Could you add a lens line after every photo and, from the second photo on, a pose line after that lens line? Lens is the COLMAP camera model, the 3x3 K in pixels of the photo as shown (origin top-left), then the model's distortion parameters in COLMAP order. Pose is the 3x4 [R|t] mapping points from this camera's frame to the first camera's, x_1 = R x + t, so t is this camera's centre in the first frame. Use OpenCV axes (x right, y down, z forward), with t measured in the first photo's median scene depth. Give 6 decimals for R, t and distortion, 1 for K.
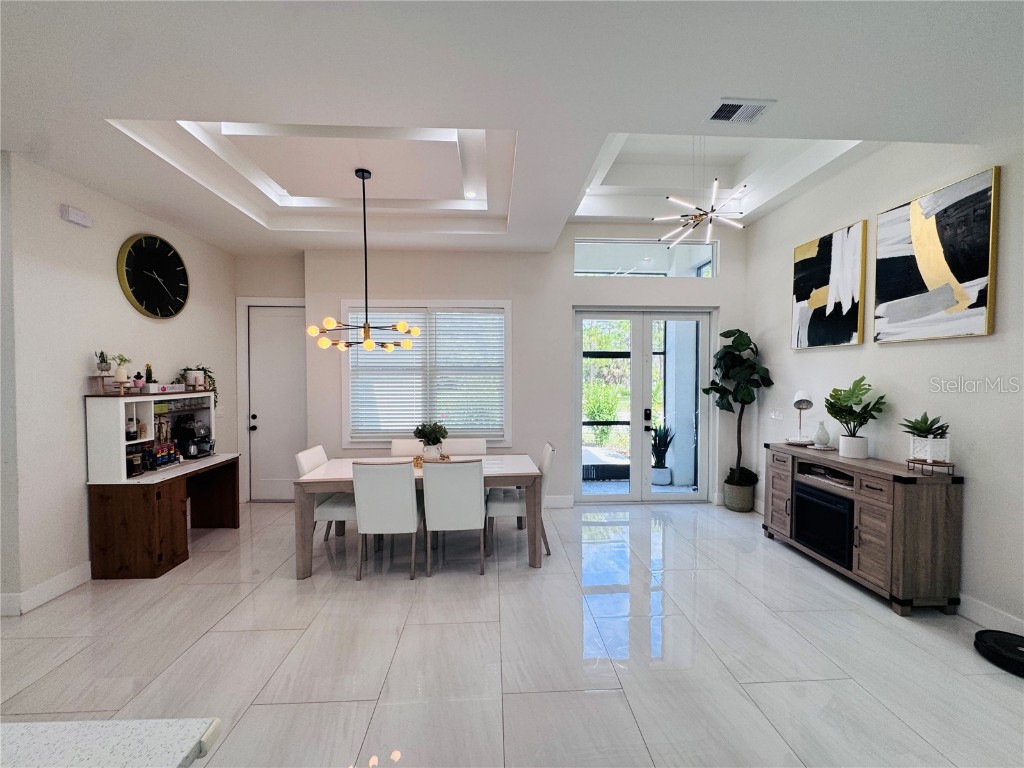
lens RADIAL K [[407.7, 0, 512.0], [0, 407.7, 384.0], [0, 0, 1]] dist [-0.003069, -0.000167]
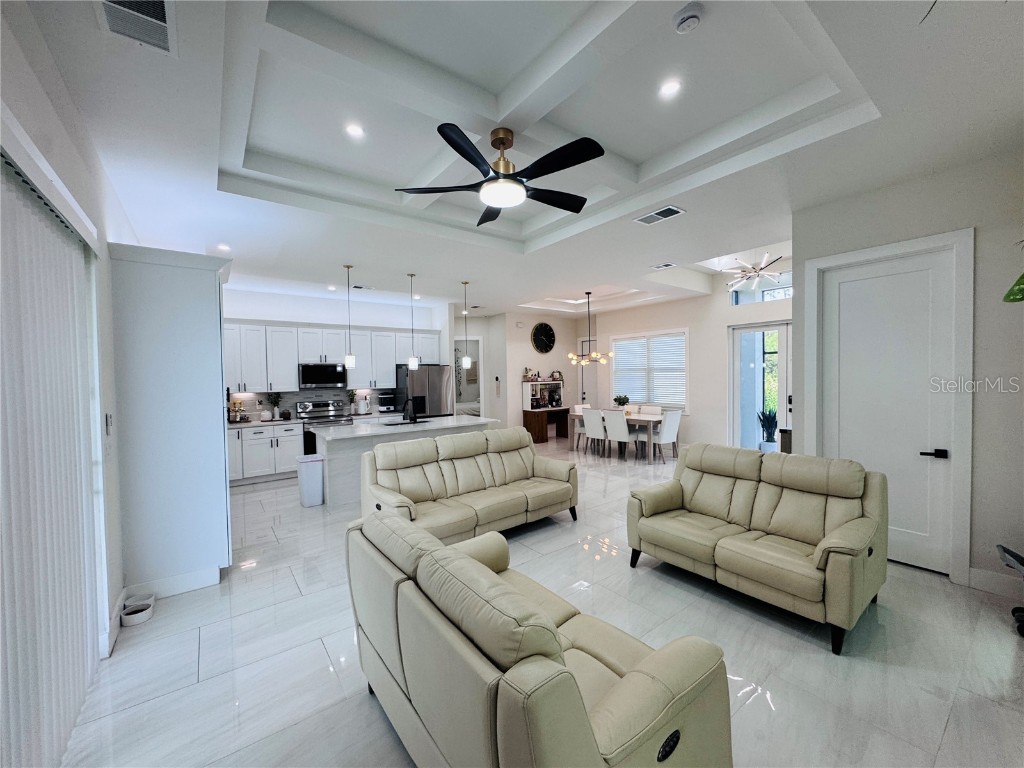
lens RADIAL K [[407.7, 0, 512.0], [0, 407.7, 384.0], [0, 0, 1]] dist [-0.003069, -0.000167]
pose [[0.554569, 0.010265, -0.832075, 1.378682], [-0.000250, 0.999926, 0.012169, 0.008655], [0.832138, -0.006540, 0.554530, -0.733550]]
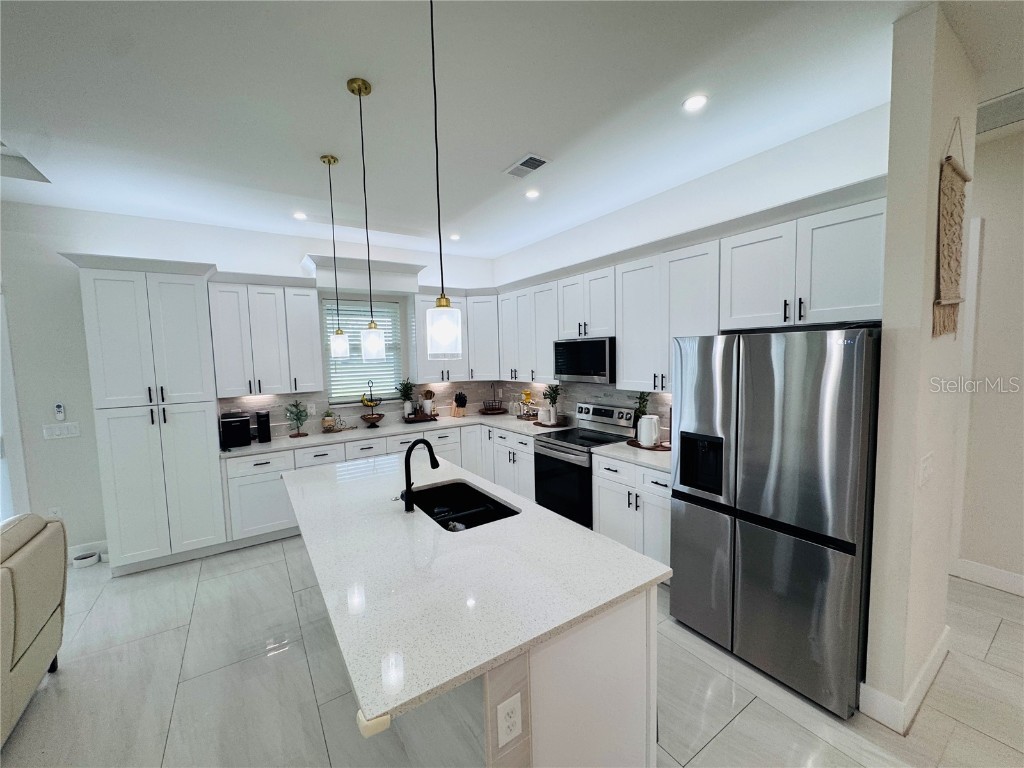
lens RADIAL K [[407.7, 0, 512.0], [0, 407.7, 384.0], [0, 0, 1]] dist [-0.003069, -0.000167]
pose [[-0.862681, 0.059733, -0.502209, -0.124597], [0.016454, 0.995790, 0.090176, -0.054970], [0.505481, 0.069529, -0.860032, 0.482273]]
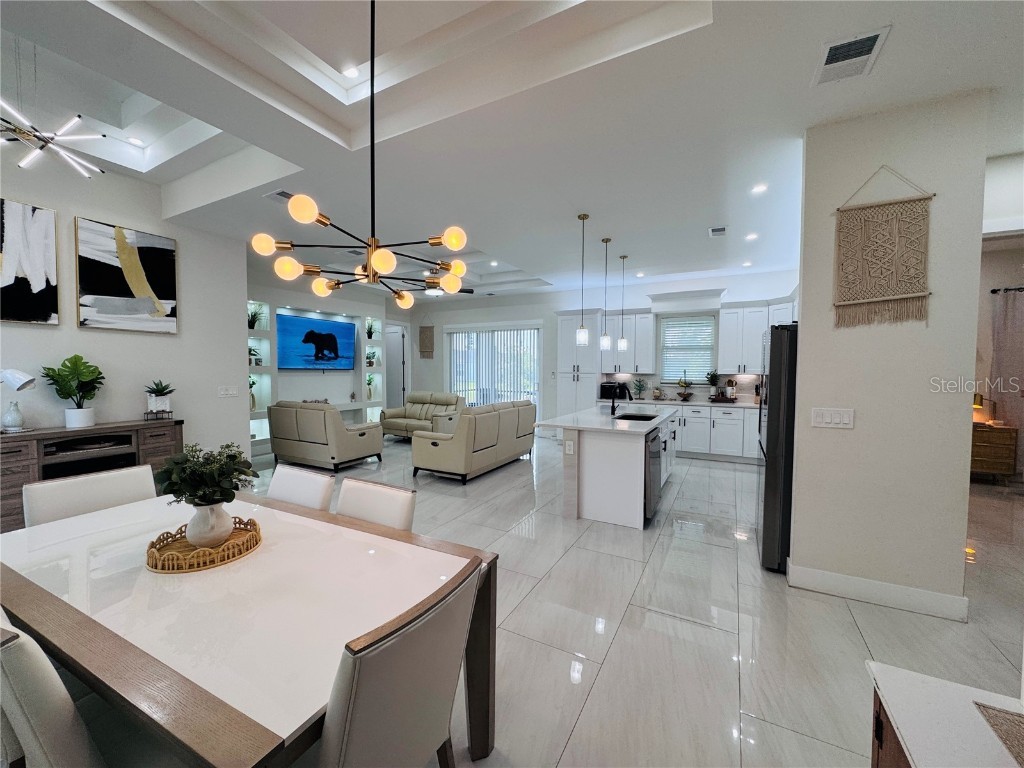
lens RADIAL K [[407.7, 0, 512.0], [0, 407.7, 384.0], [0, 0, 1]] dist [-0.003069, -0.000167]
pose [[-0.850570, -0.026594, 0.525189, -0.740901], [0.003648, 0.998398, 0.056465, 0.001981], [-0.525849, 0.049943, -0.849111, 1.279694]]
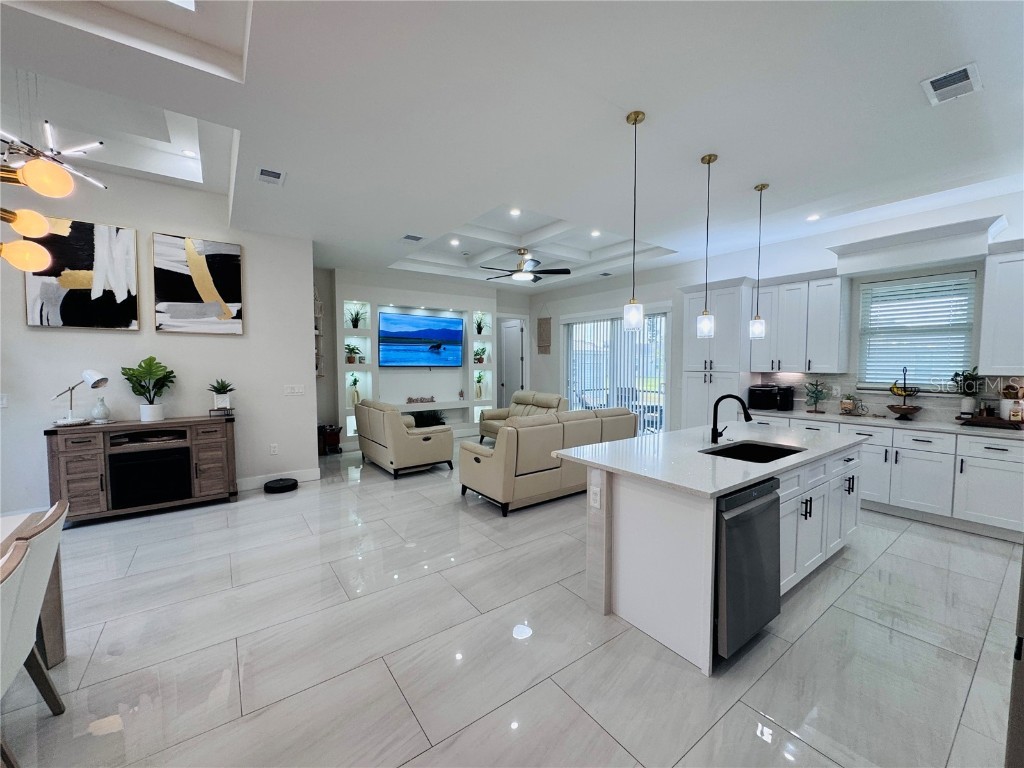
lens RADIAL K [[407.7, 0, 512.0], [0, 407.7, 384.0], [0, 0, 1]] dist [-0.003069, -0.000167]
pose [[-0.540999, -0.046122, 0.839757, -0.789269], [0.015944, 0.997753, 0.065072, 0.001757], [-0.840872, 0.048593, -0.539048, 0.715101]]
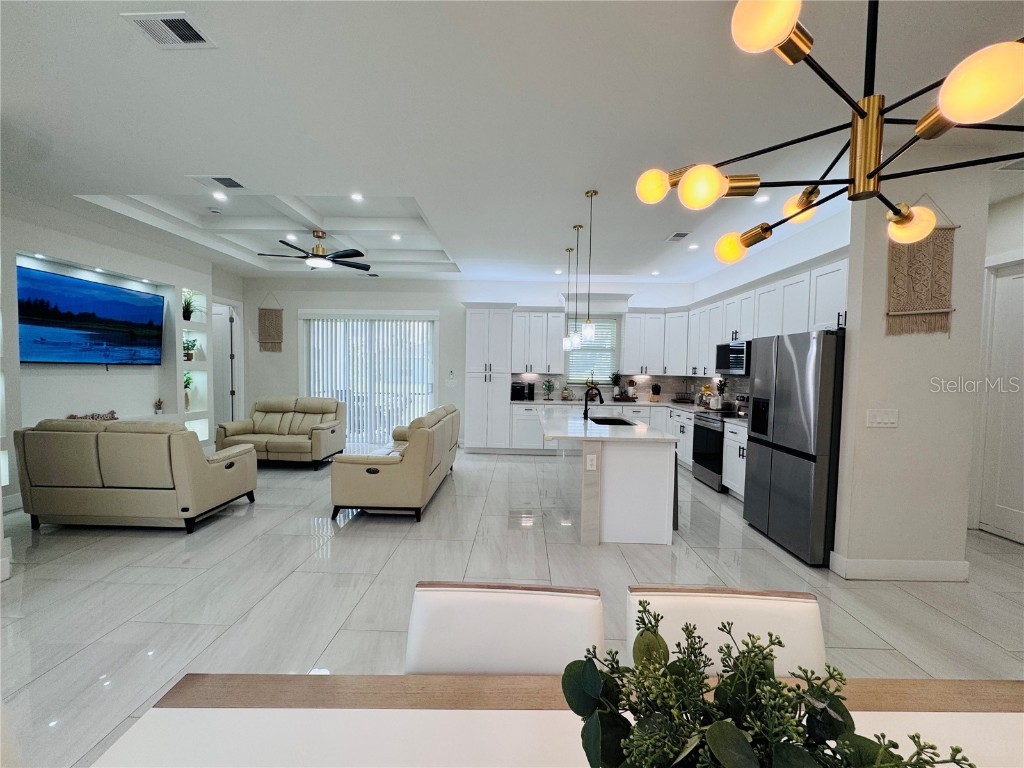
lens RADIAL K [[407.7, 0, 512.0], [0, 407.7, 384.0], [0, 0, 1]] dist [-0.003069, -0.000167]
pose [[-0.996595, -0.022409, 0.079355, -0.156201], [-0.017866, 0.998186, 0.057498, 0.006928], [-0.080500, 0.055885, -0.995187, 1.200431]]
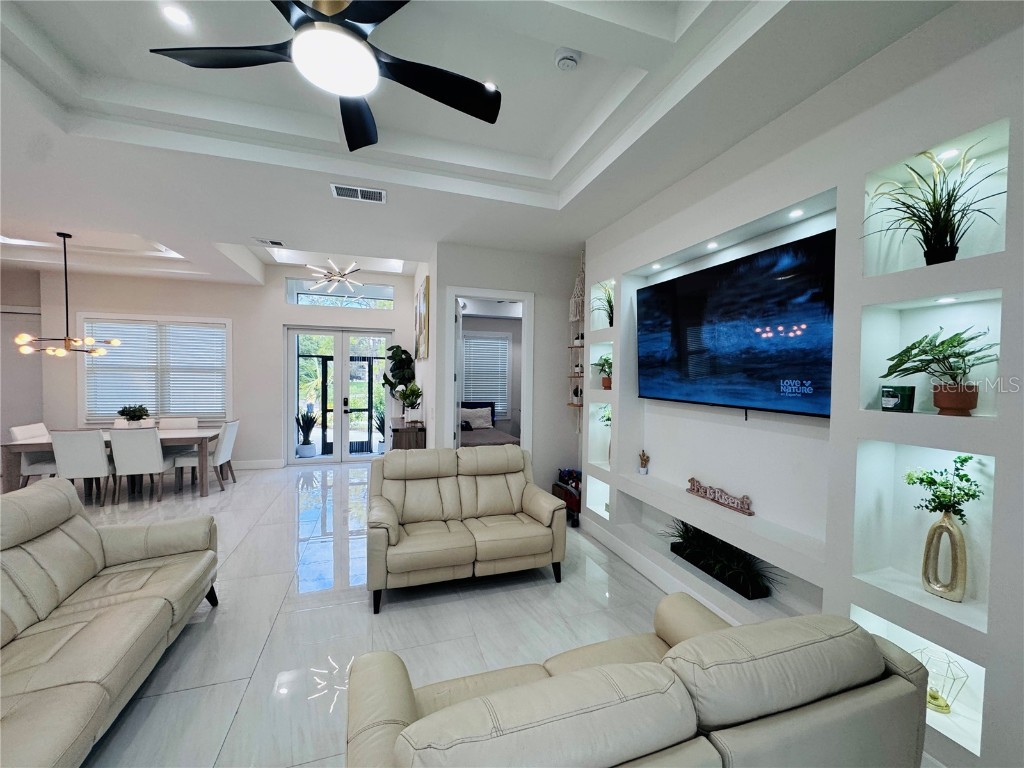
lens RADIAL K [[407.7, 0, 512.0], [0, 407.7, 384.0], [0, 0, 1]] dist [-0.003069, -0.000167]
pose [[0.966624, 0.007444, 0.256092, 0.785902], [-0.008550, 0.999958, 0.003206, 0.003128], [-0.256057, -0.005288, 0.966647, -0.795803]]
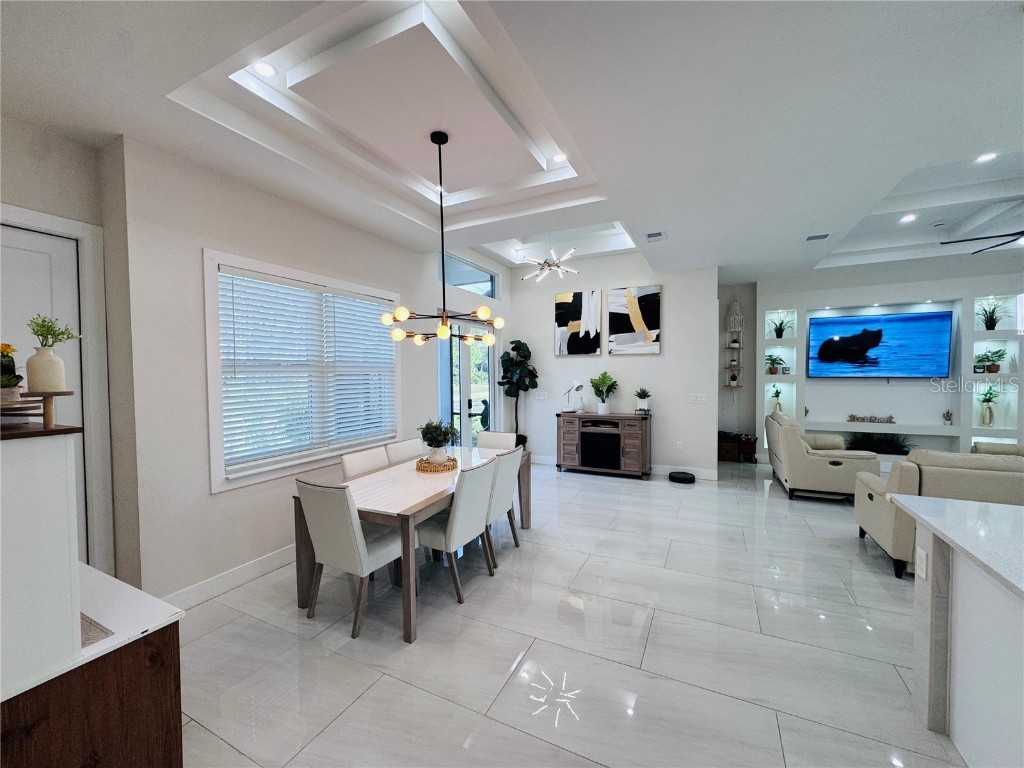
lens RADIAL K [[407.7, 0, 512.0], [0, 407.7, 384.0], [0, 0, 1]] dist [-0.003069, -0.000167]
pose [[0.495395, -0.033289, 0.868030, -1.000793], [0.028516, 0.999350, 0.022051, -0.014434], [-0.868199, 0.013829, 0.496023, 0.411032]]
